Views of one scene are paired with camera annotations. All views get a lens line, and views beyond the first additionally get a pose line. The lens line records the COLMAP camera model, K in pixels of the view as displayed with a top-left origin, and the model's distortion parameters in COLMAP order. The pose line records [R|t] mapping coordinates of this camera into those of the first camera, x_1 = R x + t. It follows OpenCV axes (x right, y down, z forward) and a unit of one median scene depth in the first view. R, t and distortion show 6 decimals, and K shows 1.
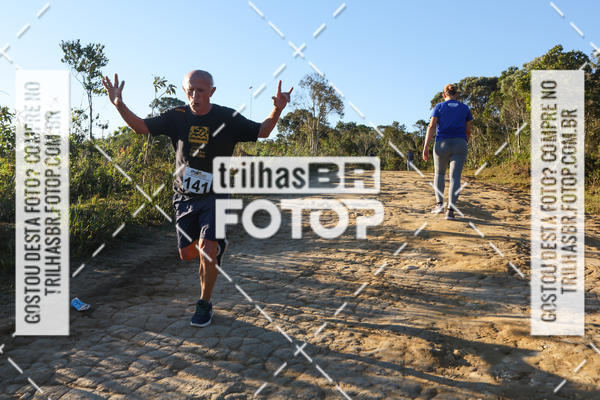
lens RADIAL K [[563.2, 0, 298.9], [0, 563.2, 199.0], [0, 0, 1]] dist [-0.006360, 0.134005]
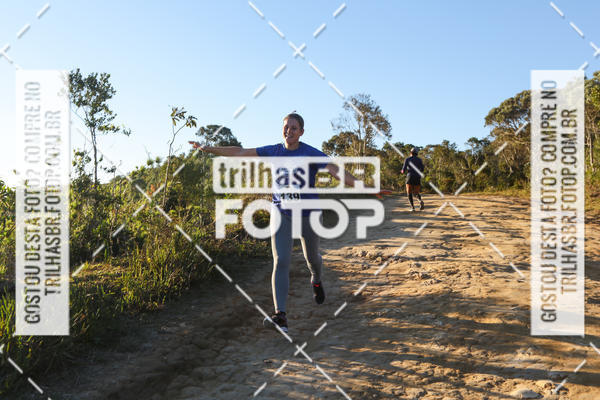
lens RADIAL K [[568.0, 0, 299.8], [0, 568.0, 200.2], [0, 0, 1]] dist [-0.007640, 0.143224]
pose [[0.996104, -0.032621, -0.081937, 0.005148], [0.029466, 0.998788, -0.039423, -0.068298], [0.083123, 0.036855, 0.995858, 0.300858]]
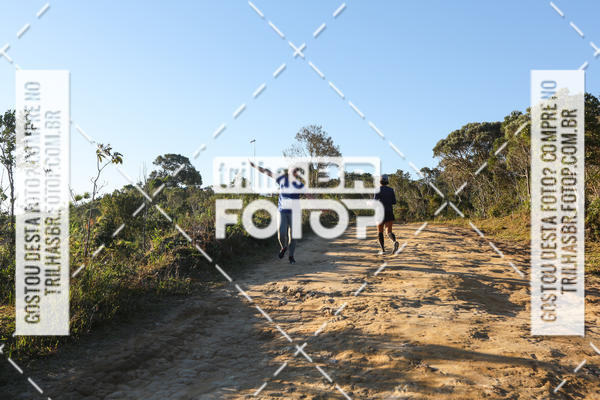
lens RADIAL K [[568.0, 0, 299.8], [0, 568.0, 200.2], [0, 0, 1]] dist [-0.007640, 0.143224]
pose [[0.999130, -0.040374, -0.010421, 0.100850], [0.039311, 0.995393, -0.087450, -0.082508], [0.013904, 0.086965, 0.996114, 0.283483]]
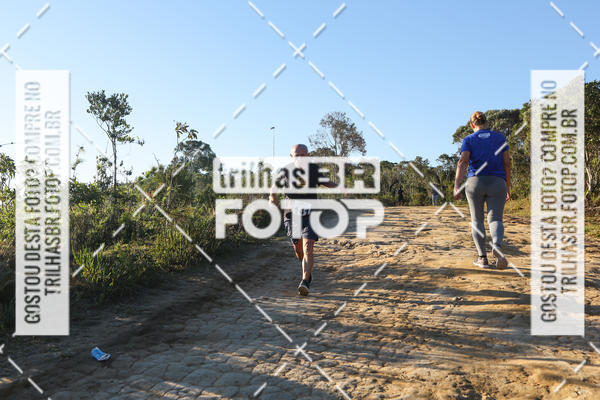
lens RADIAL K [[563.2, 0, 298.9], [0, 563.2, 199.0], [0, 0, 1]] dist [-0.006360, 0.134005]
pose [[0.998593, -0.031057, -0.042982, 0.009111], [0.028076, 0.997269, -0.068304, -0.005436], [0.044986, 0.067001, 0.996738, 0.002874]]
